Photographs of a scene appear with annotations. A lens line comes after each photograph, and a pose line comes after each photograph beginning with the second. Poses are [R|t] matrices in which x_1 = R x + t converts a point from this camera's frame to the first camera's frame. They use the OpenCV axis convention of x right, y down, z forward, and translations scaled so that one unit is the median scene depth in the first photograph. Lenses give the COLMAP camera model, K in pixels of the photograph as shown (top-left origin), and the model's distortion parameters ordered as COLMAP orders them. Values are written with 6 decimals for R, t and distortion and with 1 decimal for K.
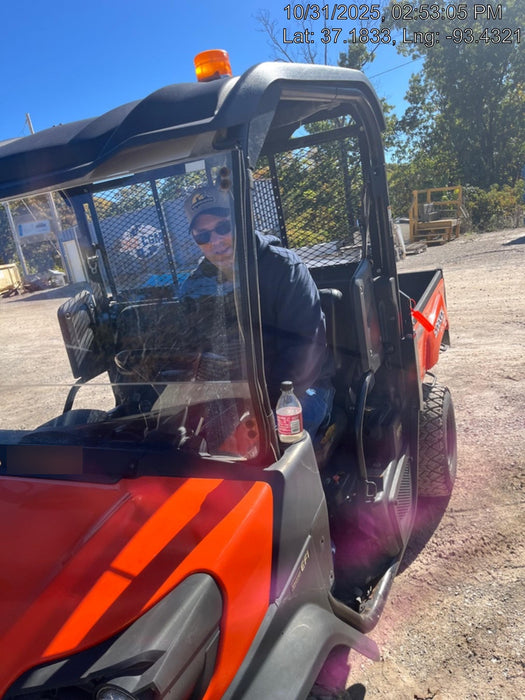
lens RADIAL K [[542.0, 0, 258.6], [0, 542.0, 342.5], [0, 0, 1]] dist [0.069900, -0.104101]
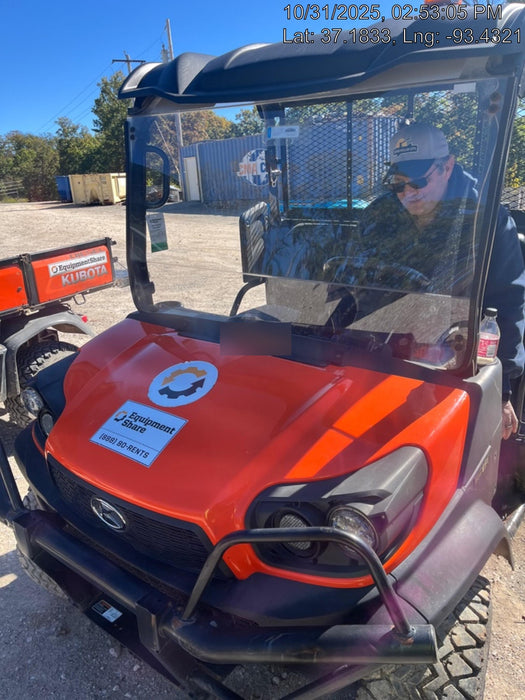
lens RADIAL K [[543.6, 0, 264.4], [0, 543.6, 352.9], [0, 0, 1]] dist [0.070614, -0.103238]
pose [[0.971767, 0.188843, -0.141445, -0.232631], [-0.169339, 0.975676, 0.139217, 0.090226], [0.164295, -0.111334, 0.980108, -0.156484]]
